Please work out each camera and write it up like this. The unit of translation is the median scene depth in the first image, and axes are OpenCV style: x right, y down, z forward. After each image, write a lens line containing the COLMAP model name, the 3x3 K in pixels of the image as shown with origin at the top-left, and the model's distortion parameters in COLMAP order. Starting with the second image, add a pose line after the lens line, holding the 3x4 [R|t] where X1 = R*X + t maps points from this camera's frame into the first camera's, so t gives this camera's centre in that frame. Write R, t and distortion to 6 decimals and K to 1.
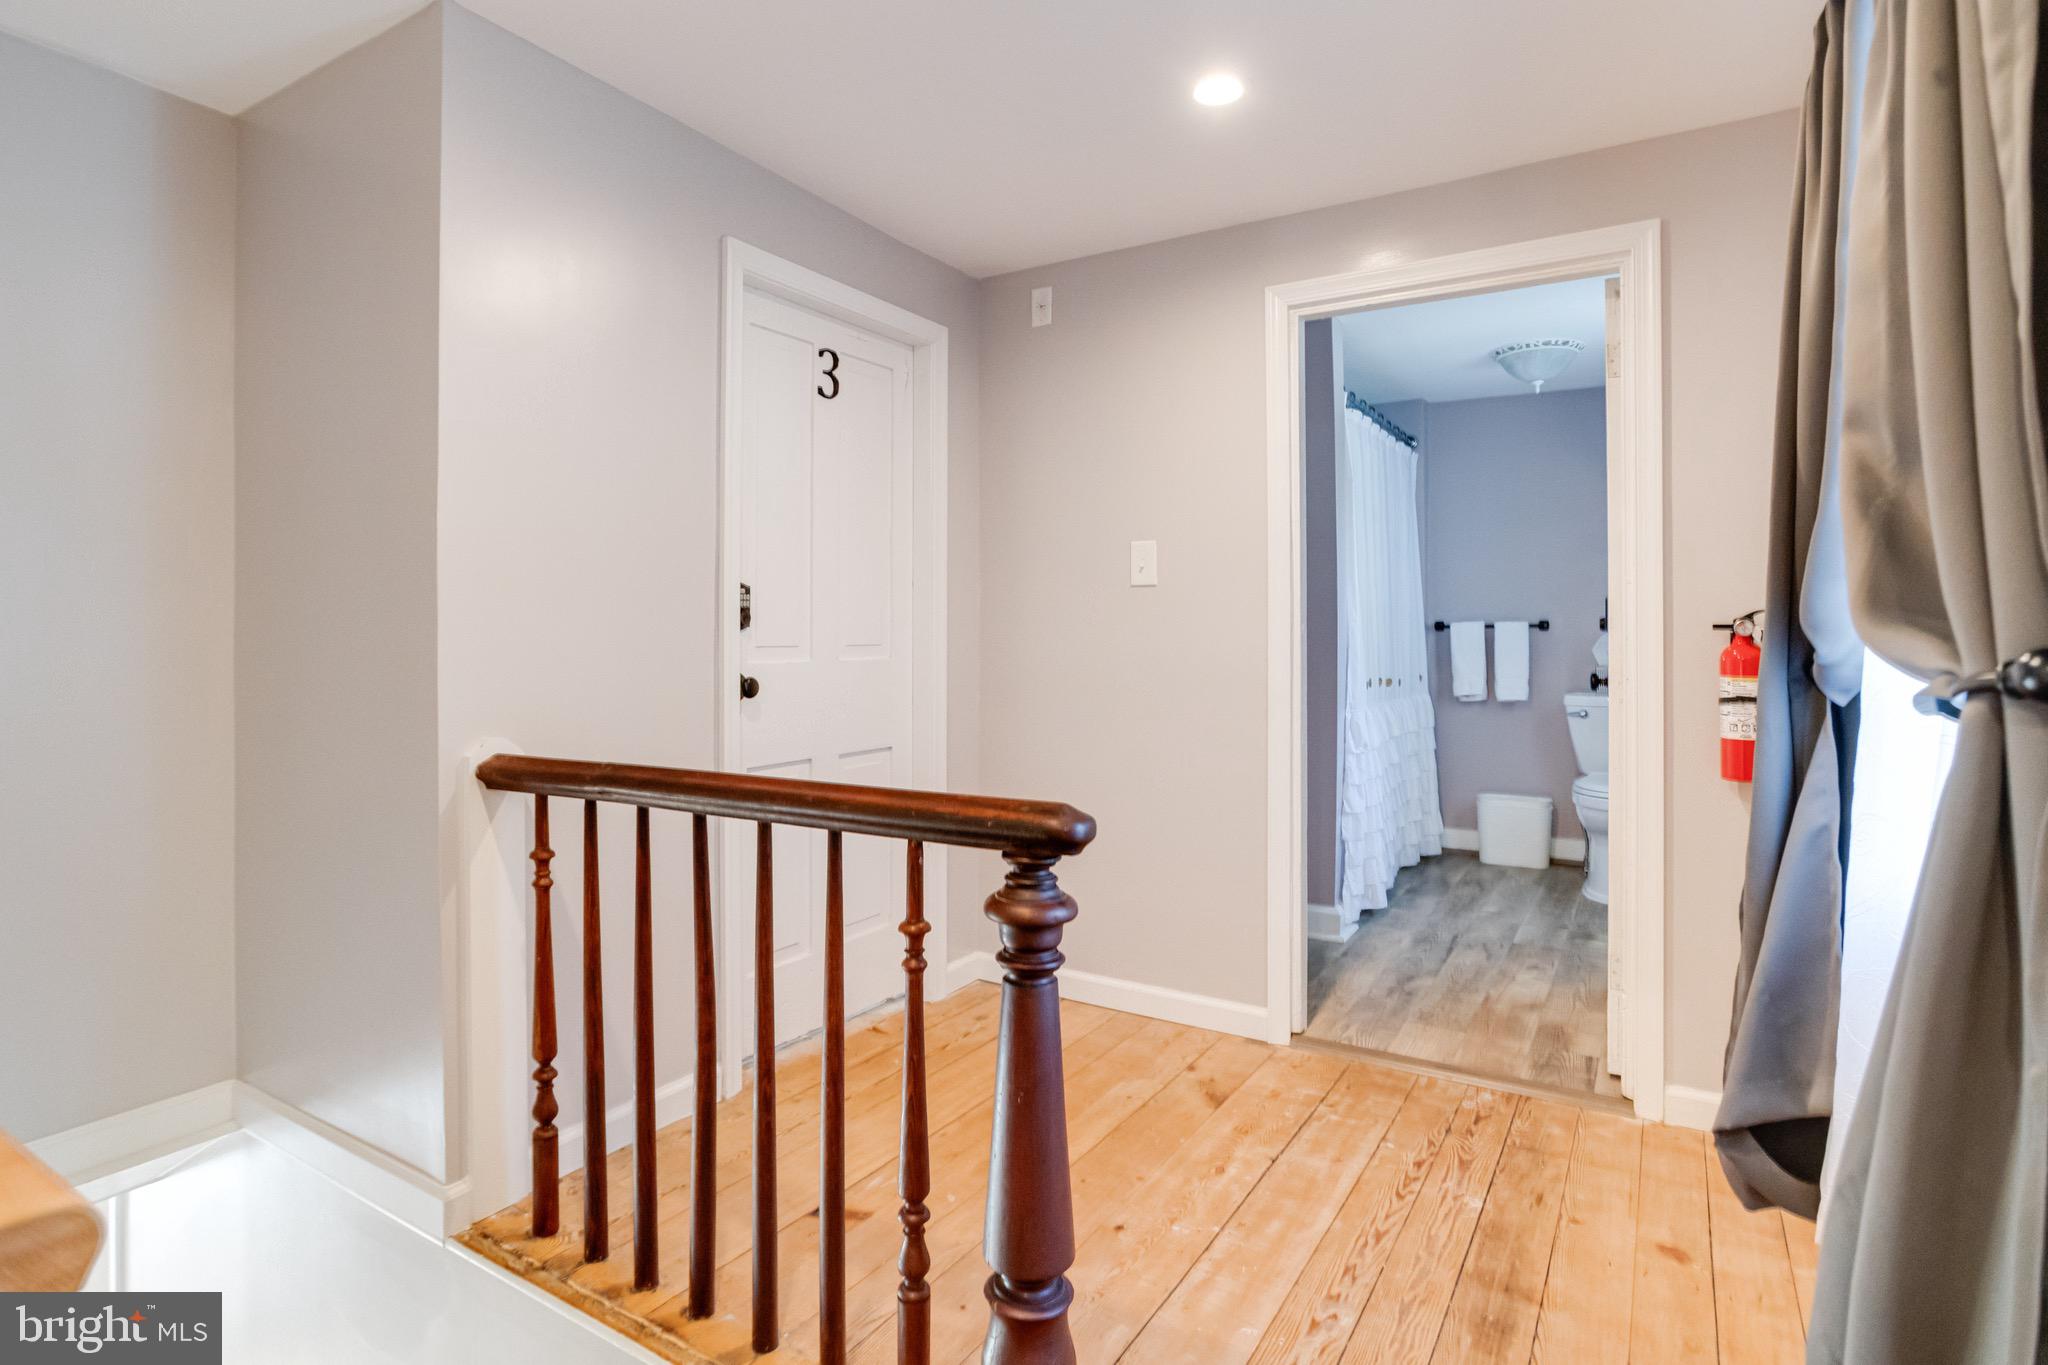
lens RADIAL K [[1049.9, 0, 1024.2], [0, 1049.9, 643.9], [0, 0, 1]] dist [-0.033888, -0.000215]
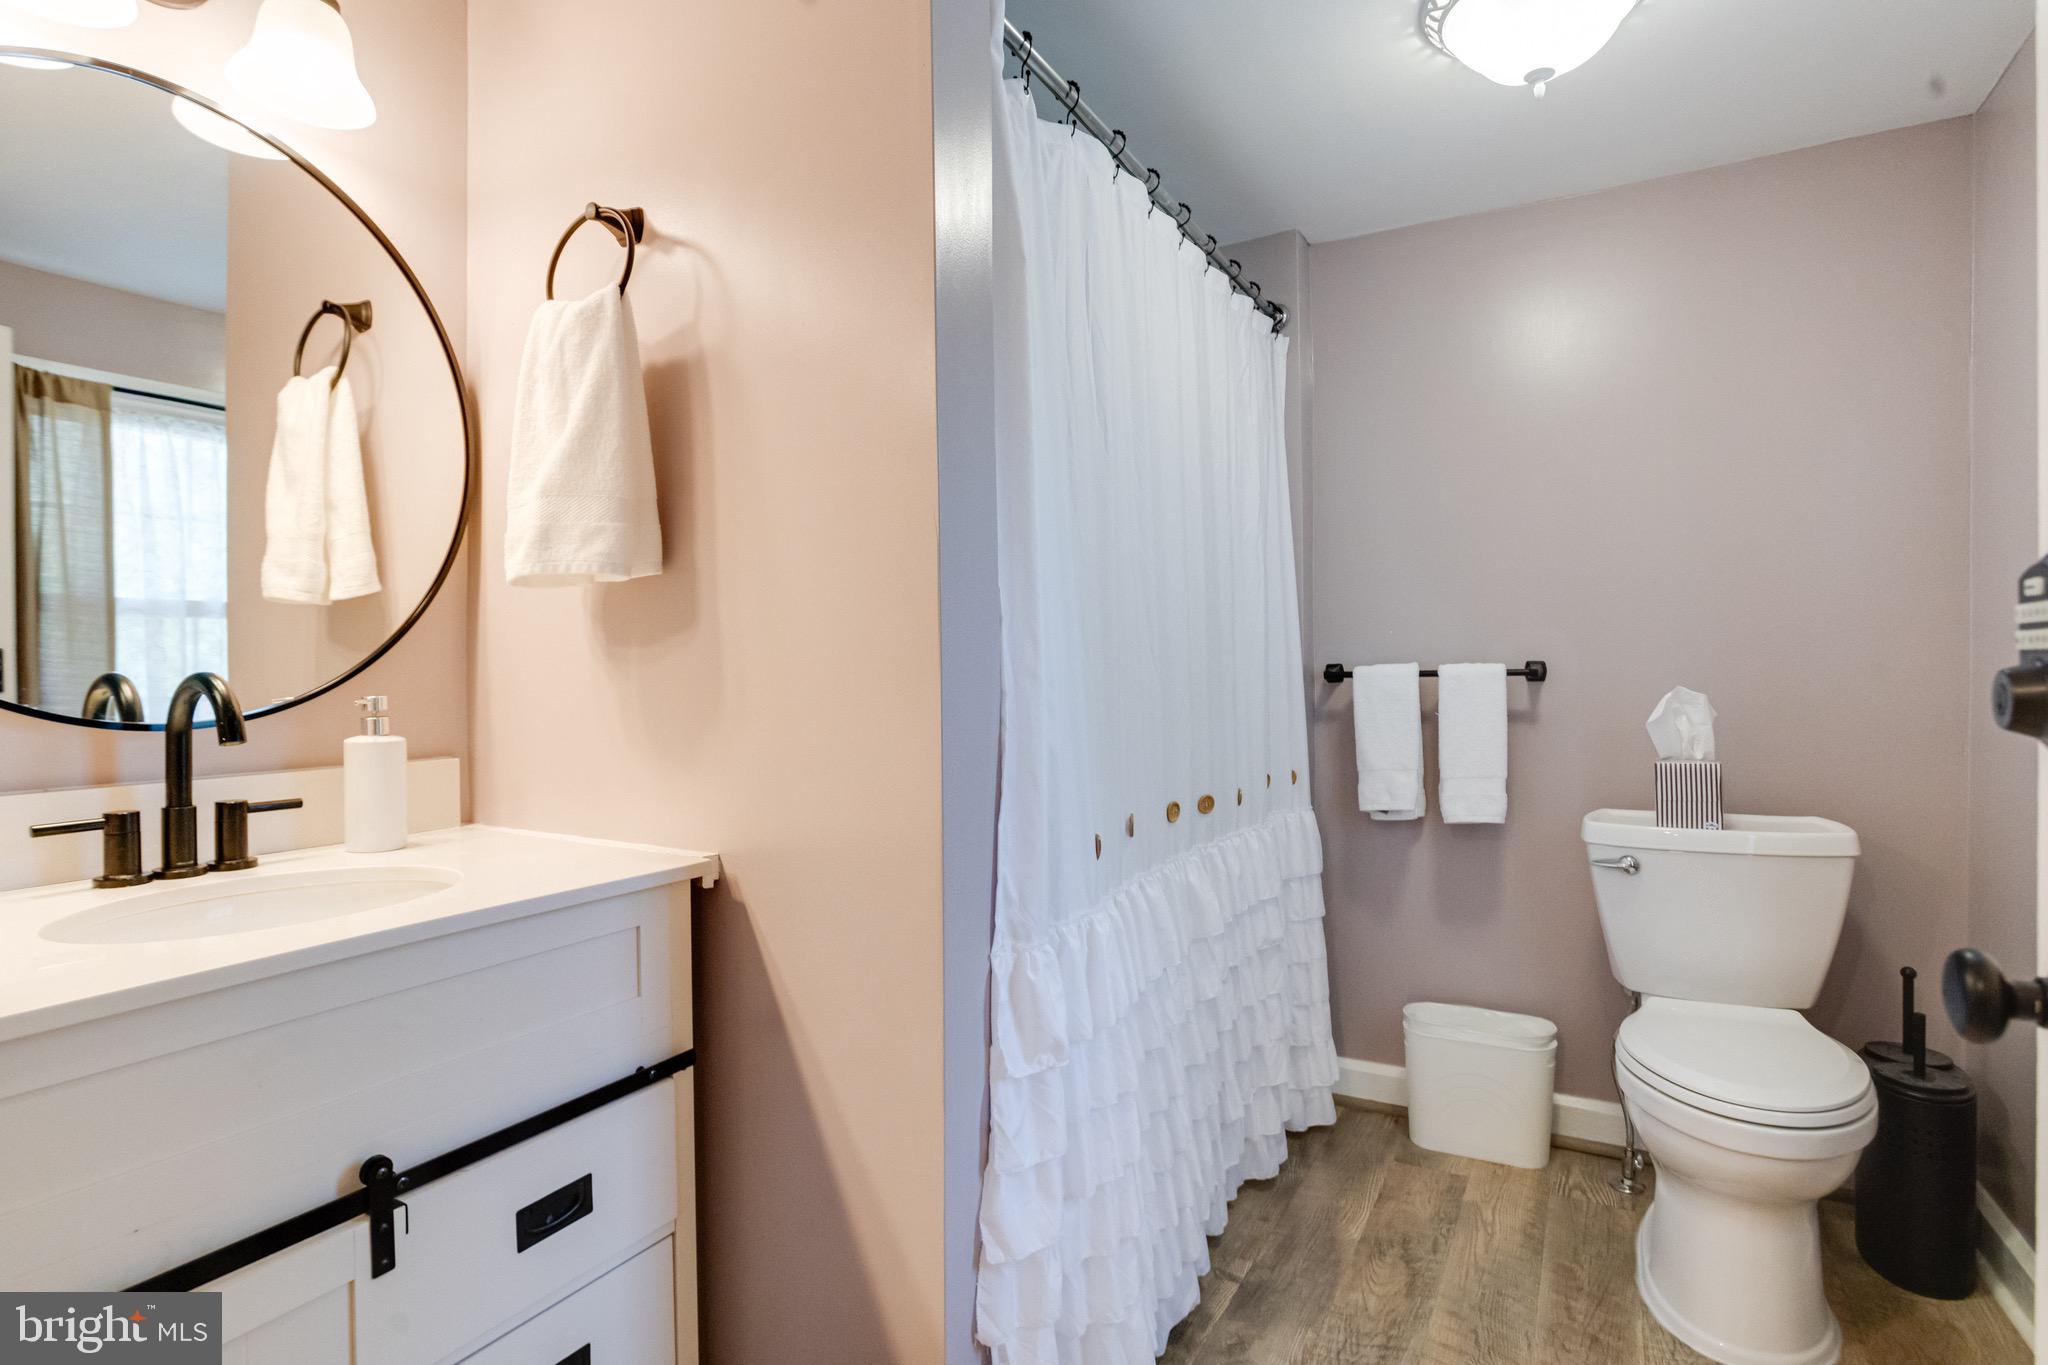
lens RADIAL K [[1034.3, 0, 1014.3], [0, 1034.3, 674.8], [0, 0, 1]] dist [-0.034622, 0.012105]
pose [[0.999692, -0.012309, 0.021563, 0.460988], [0.012172, 0.999905, 0.006479, -0.043297], [-0.021641, -0.006215, 0.999746, 0.992718]]
